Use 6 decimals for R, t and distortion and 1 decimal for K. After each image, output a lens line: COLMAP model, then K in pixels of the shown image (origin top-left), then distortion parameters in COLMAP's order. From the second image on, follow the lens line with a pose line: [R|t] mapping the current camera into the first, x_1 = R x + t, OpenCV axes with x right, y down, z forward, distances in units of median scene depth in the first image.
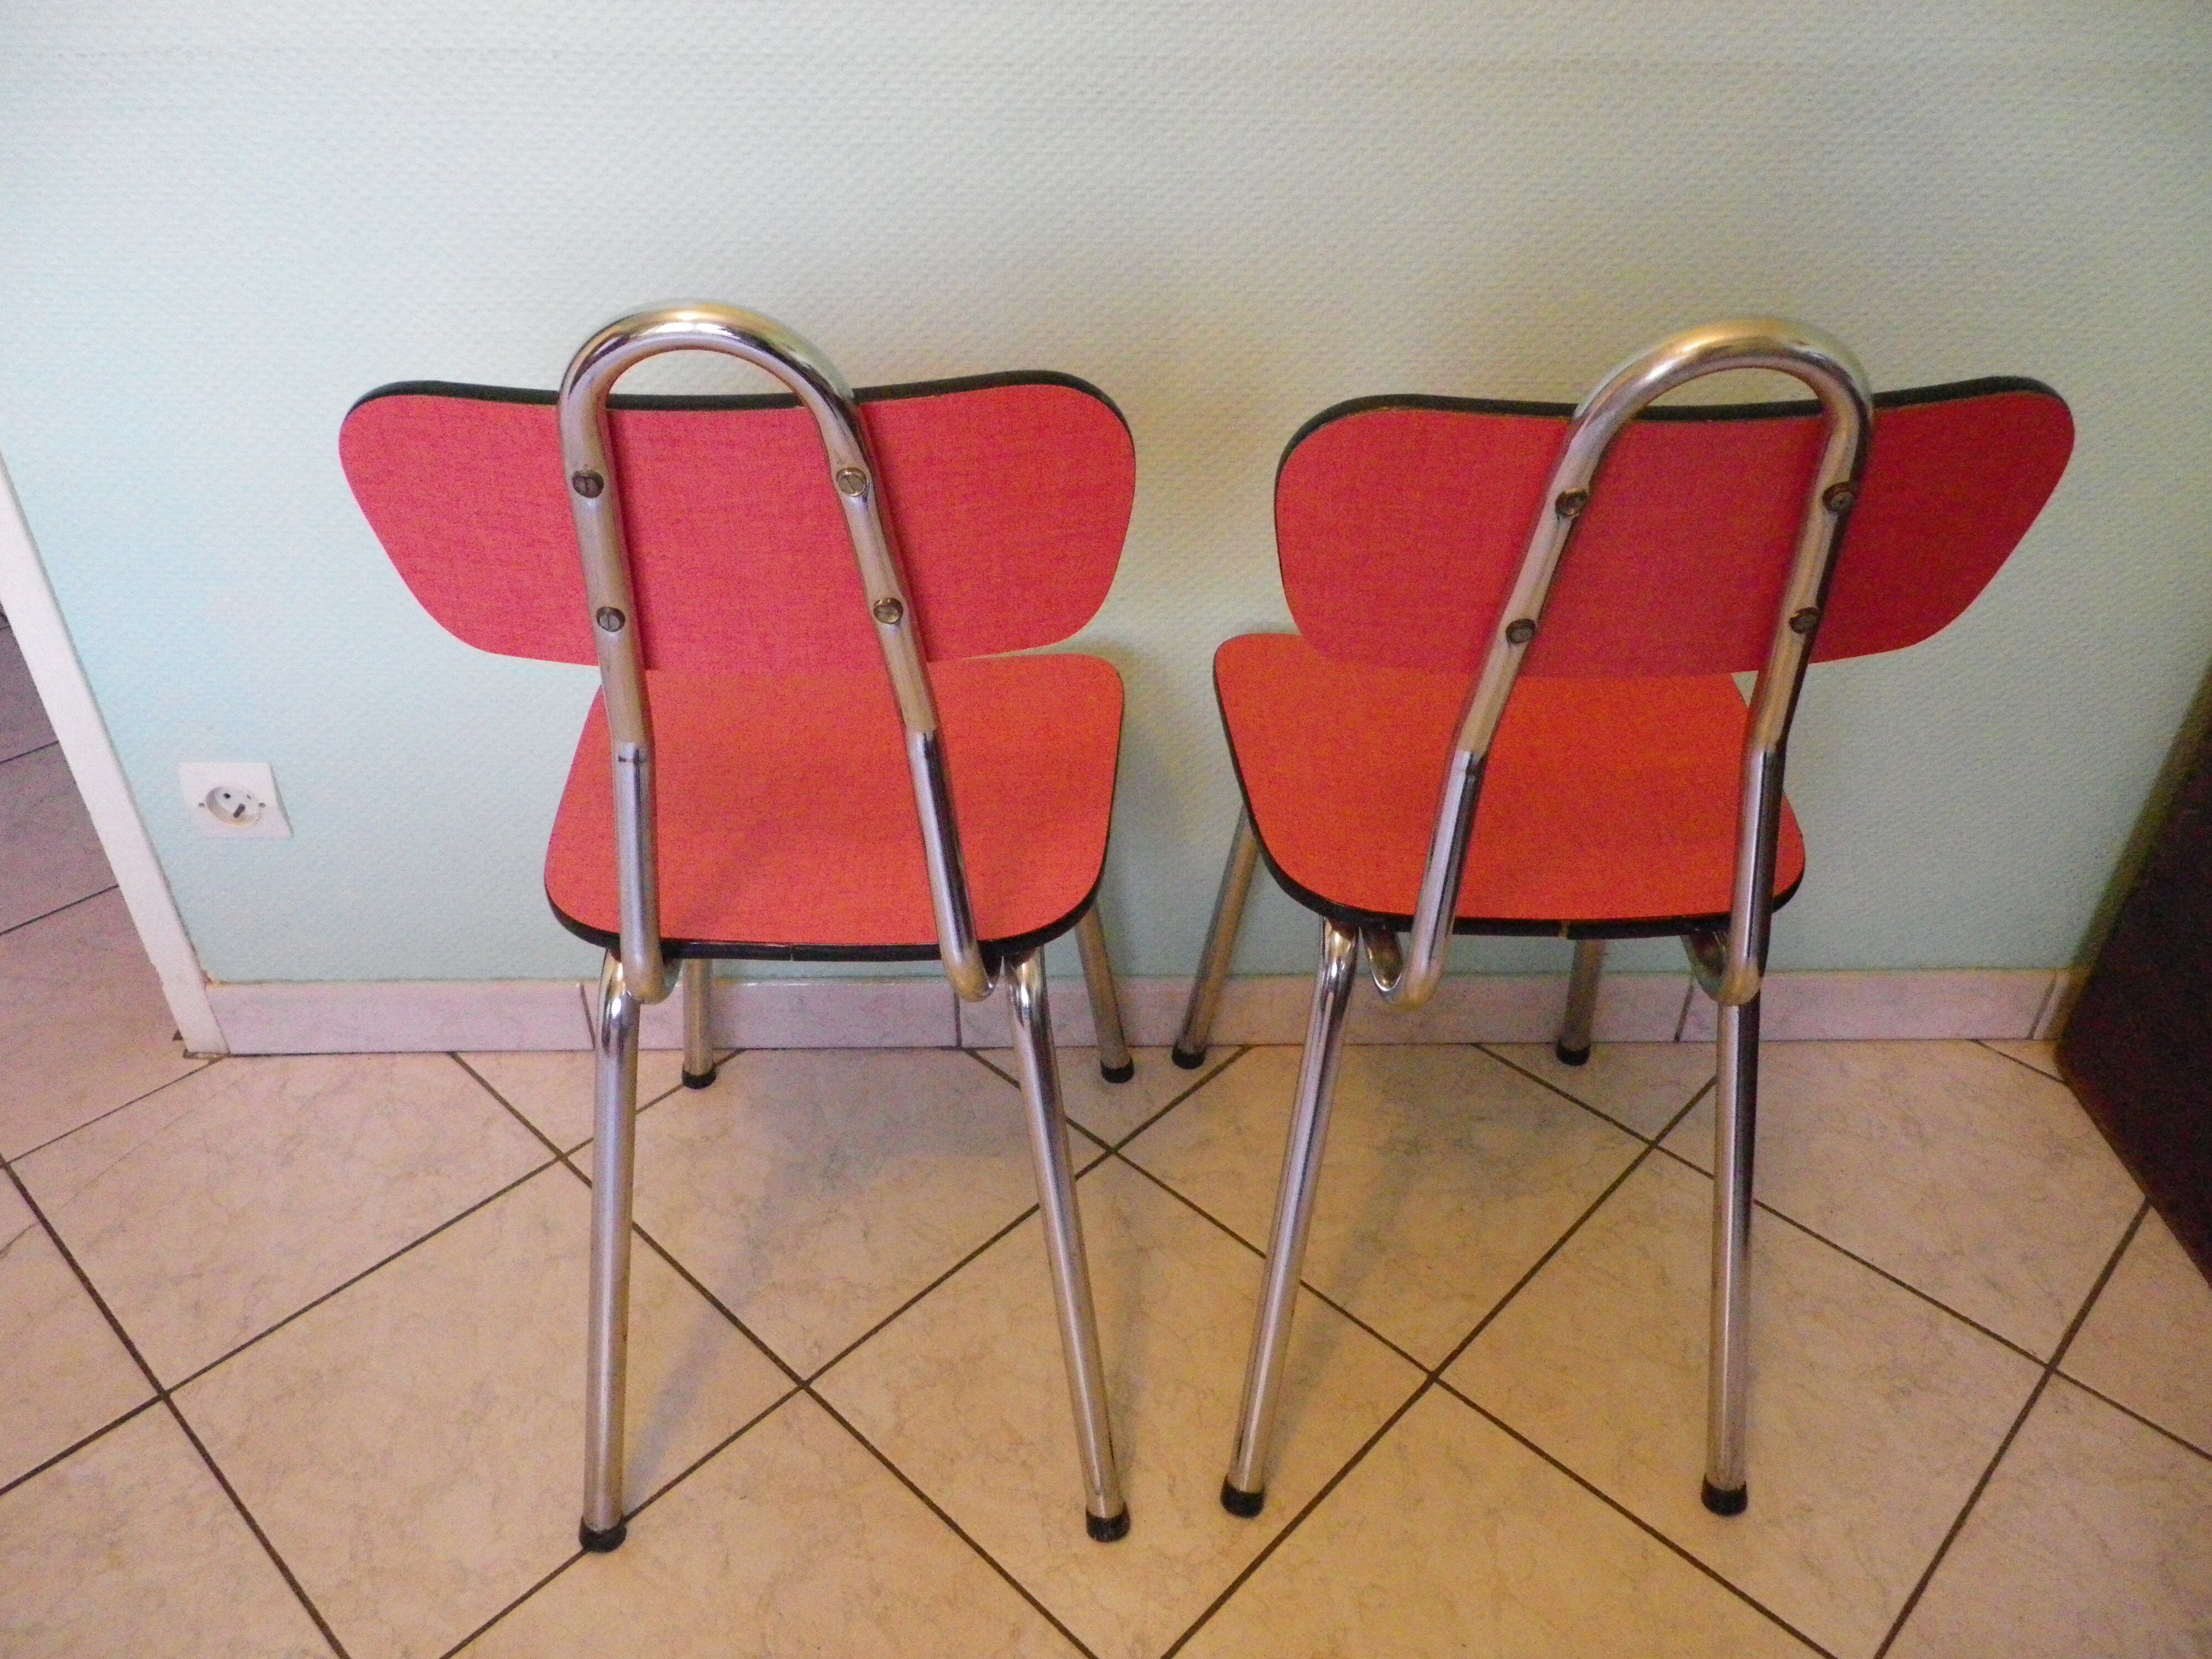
lens RADIAL K [[1683.5, 0, 1096.8], [0, 1683.5, 818.3], [0, 0, 1]] dist [0.000727, -0.007377]
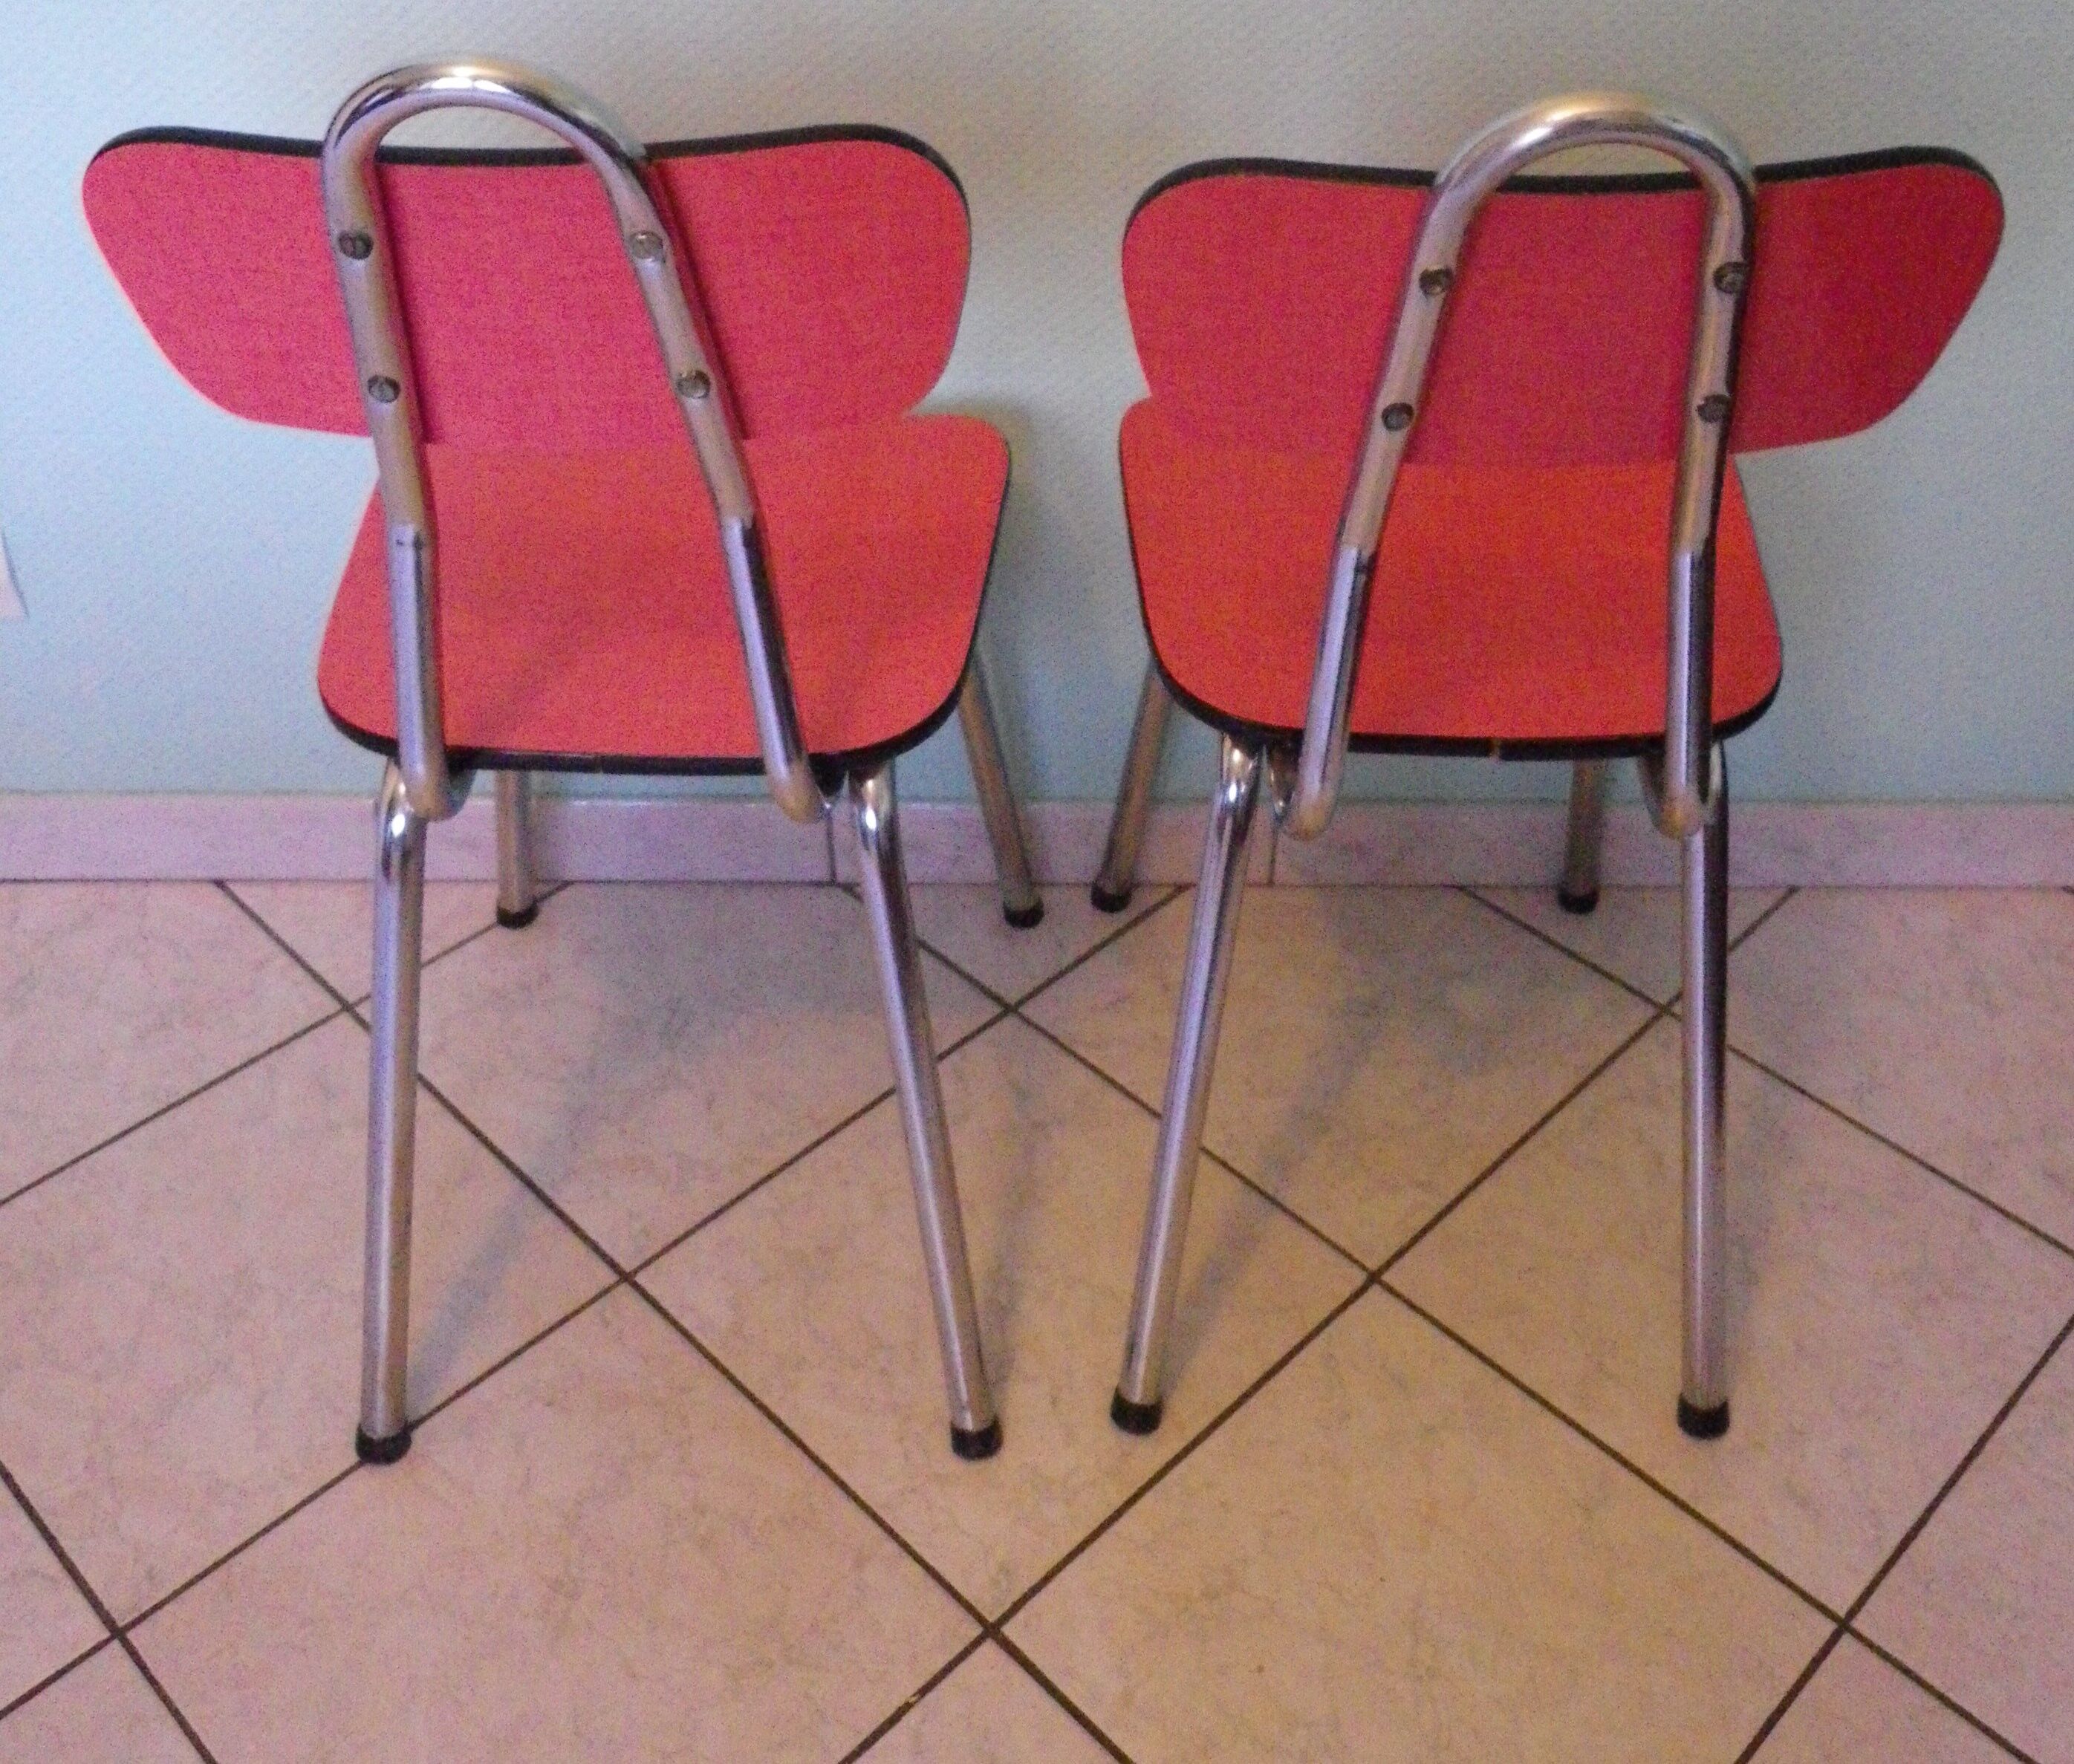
lens RADIAL K [[2276.5, 0, 1123.9], [0, 2276.5, 603.4], [0, 0, 1]] dist [-0.007682, 0.000000]
pose [[0.999914, 0.012711, 0.003145, 0.067691], [-0.012729, 0.999903, 0.005574, -0.010766], [-0.003074, -0.005613, 0.999980, -0.139995]]
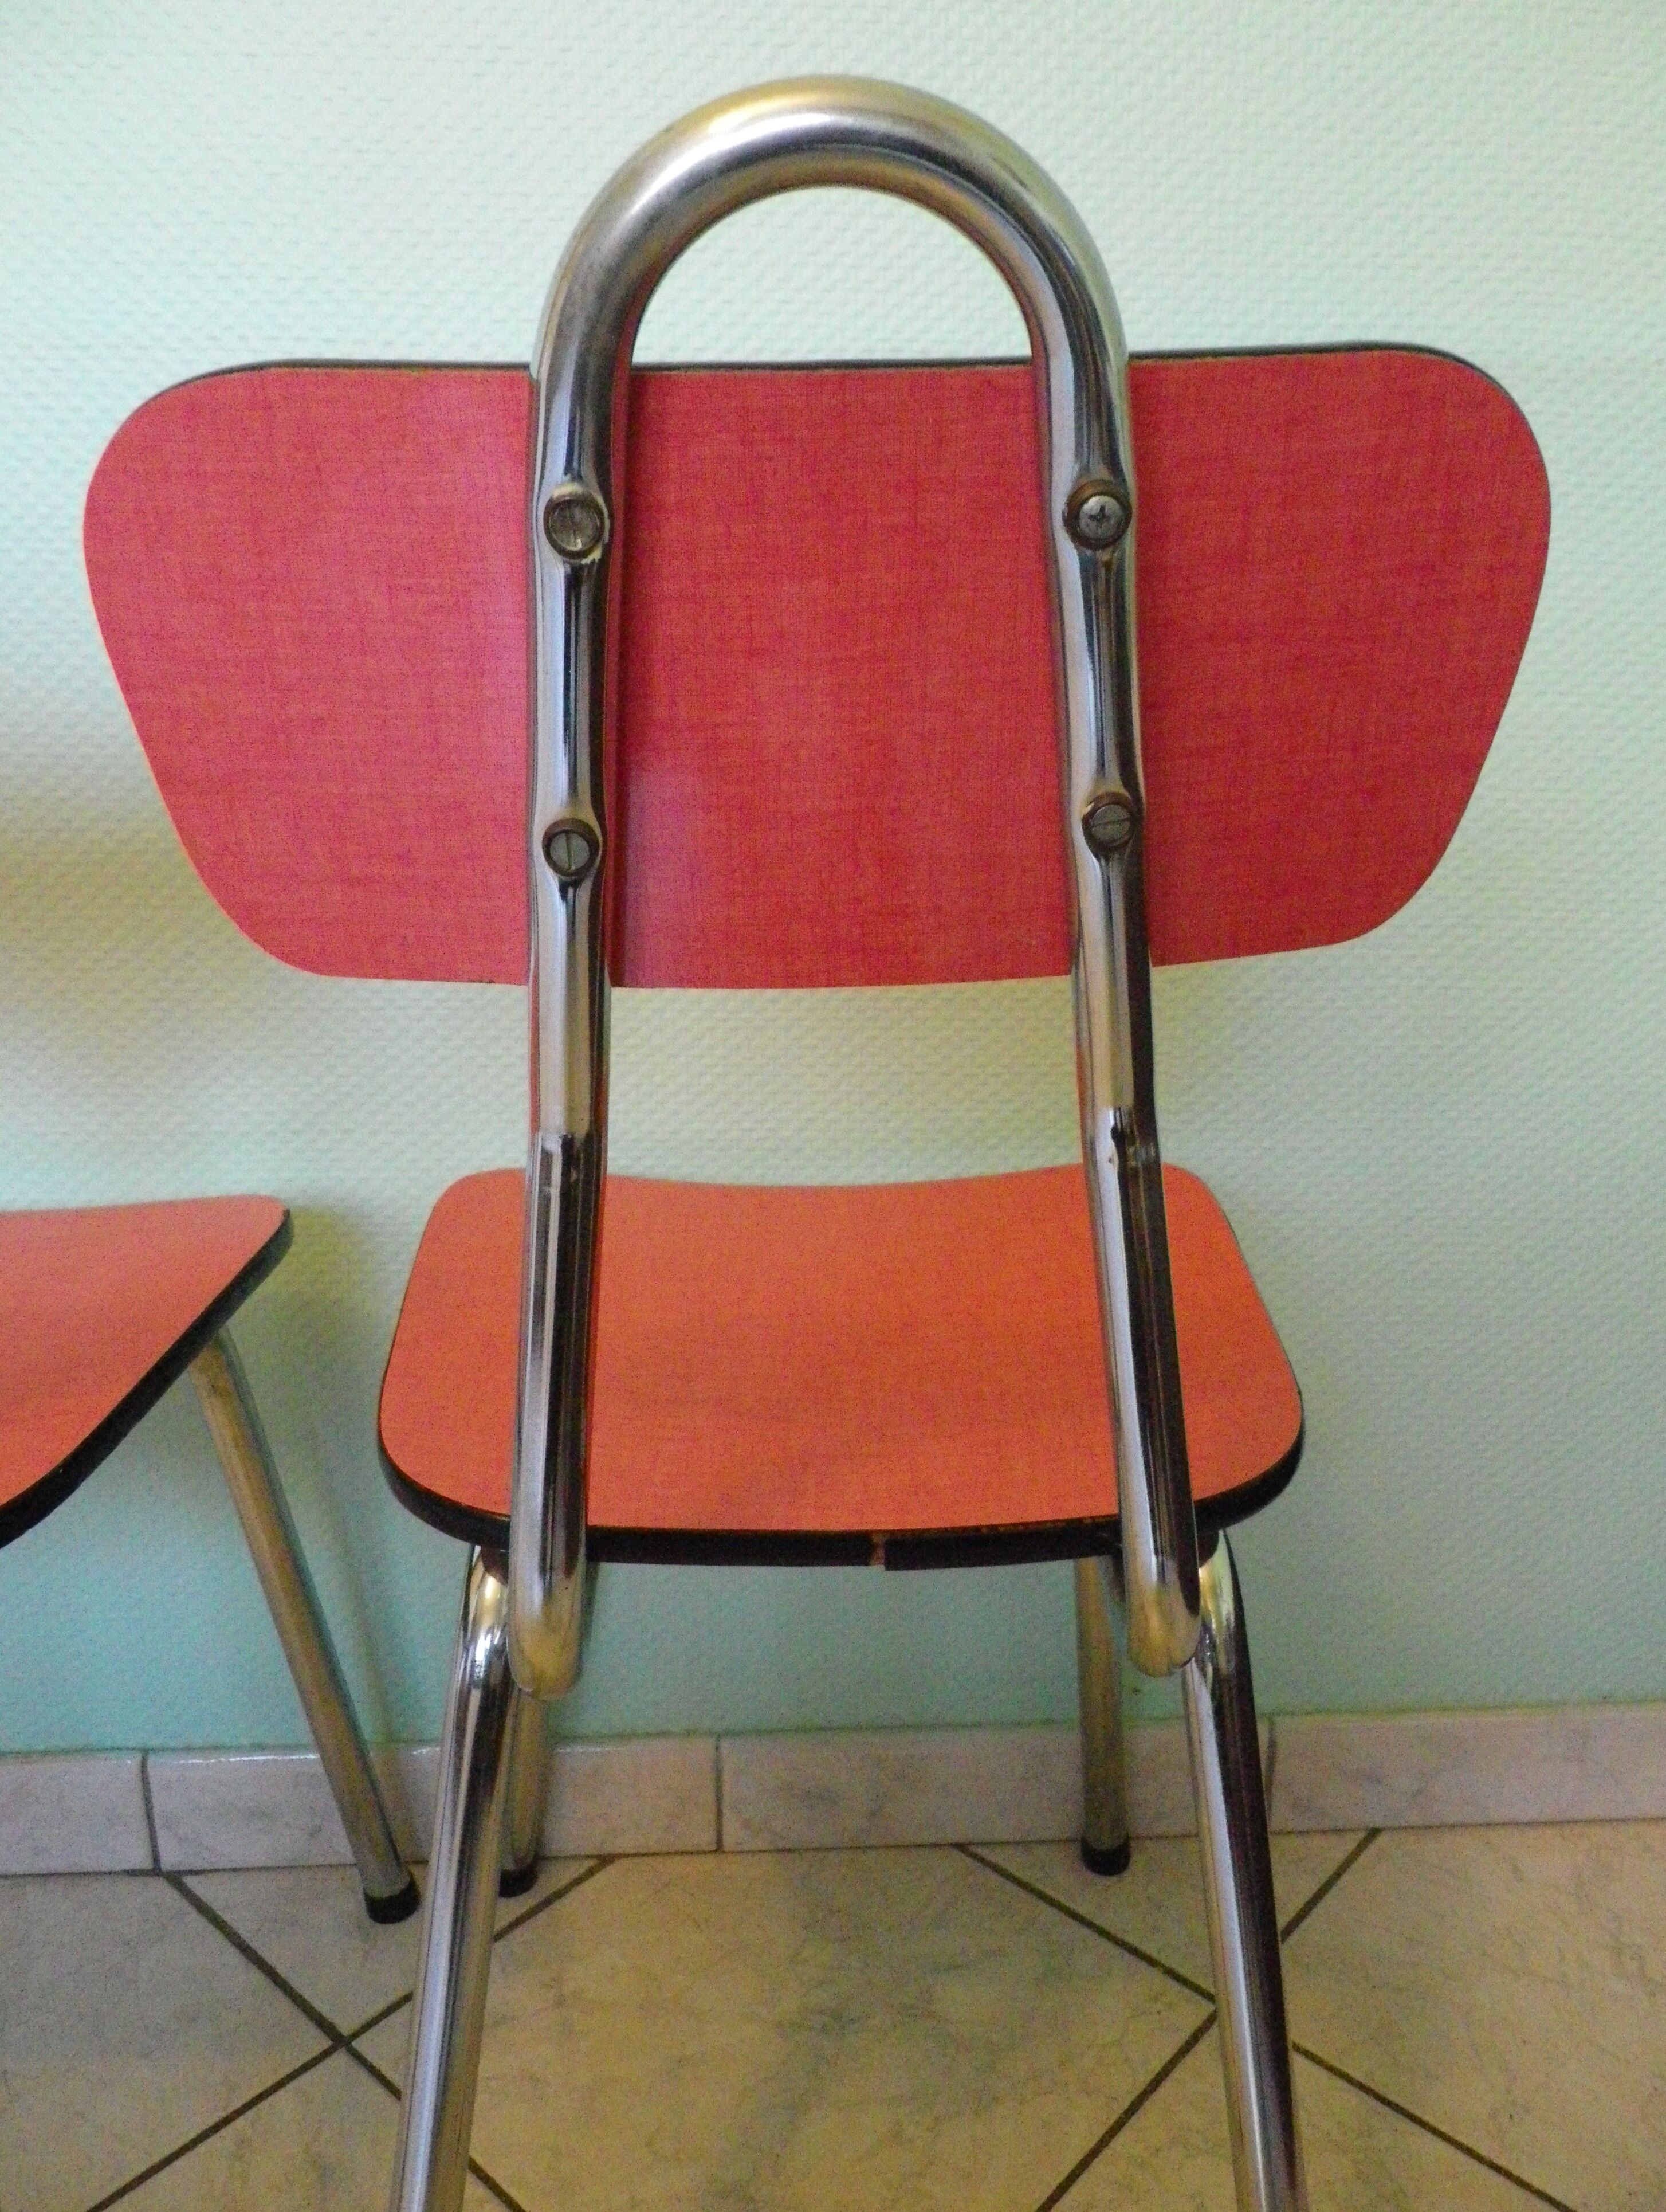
lens RADIAL K [[1683.2, 0, 871.9], [0, 1683.2, 1079.7], [0, 0, 1]] dist [0.000727, -0.007377]
pose [[0.999421, -0.012989, 0.031435, 0.215810], [0.022688, 0.943132, -0.331644, 0.086329], [-0.025339, 0.332165, 0.942881, 0.349781]]
